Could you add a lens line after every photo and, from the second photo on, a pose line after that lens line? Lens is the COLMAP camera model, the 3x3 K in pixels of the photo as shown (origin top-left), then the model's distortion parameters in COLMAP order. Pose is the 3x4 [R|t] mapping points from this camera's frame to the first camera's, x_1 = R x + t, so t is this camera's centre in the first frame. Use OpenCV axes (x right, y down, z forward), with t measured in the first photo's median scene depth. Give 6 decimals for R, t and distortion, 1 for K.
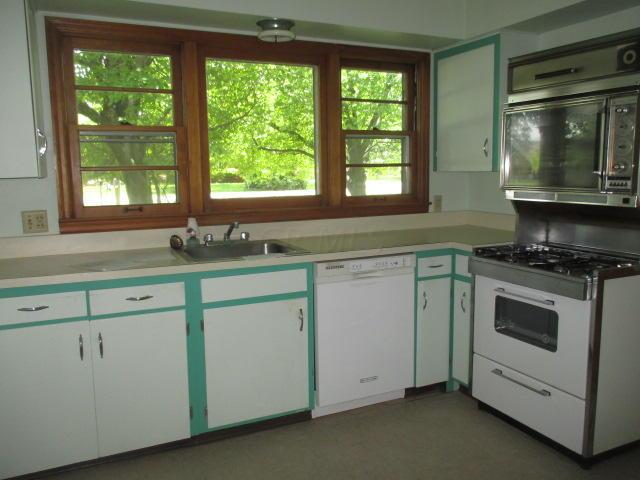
lens RADIAL K [[542.1, 0, 319.7], [0, 542.1, 234.8], [0, 0, 1]] dist [-0.014069, 0.008344]
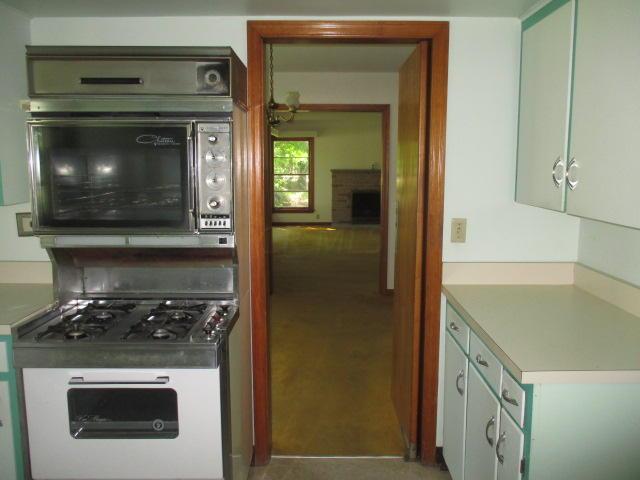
lens RADIAL K [[542.1, 0, 318.8], [0, 542.1, 241.0], [0, 0, 1]] dist [-0.014069, 0.008344]
pose [[0.440769, -0.114817, 0.890247, -0.144102], [0.106828, 0.991446, 0.074977, -0.105129], [-0.891241, 0.062056, 0.449264, 0.430061]]
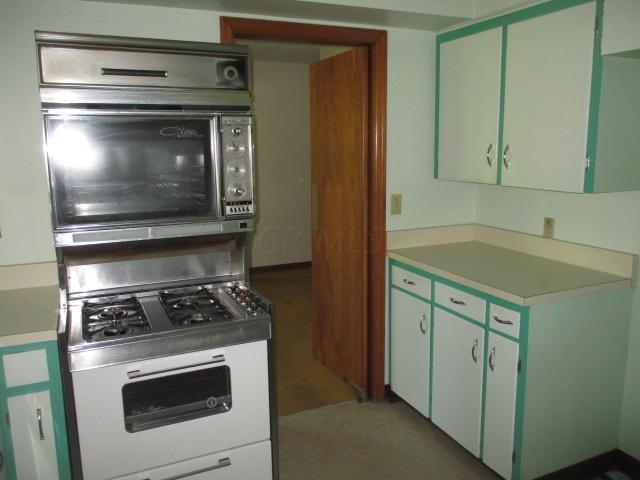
lens RADIAL K [[542.1, 0, 322.6], [0, 542.1, 243.1], [0, 0, 1]] dist [-0.014069, 0.008344]
pose [[0.025415, -0.168160, 0.985432, -0.355937], [0.139297, 0.976730, 0.163082, -0.158506], [-0.989924, 0.133123, 0.048248, 0.764137]]
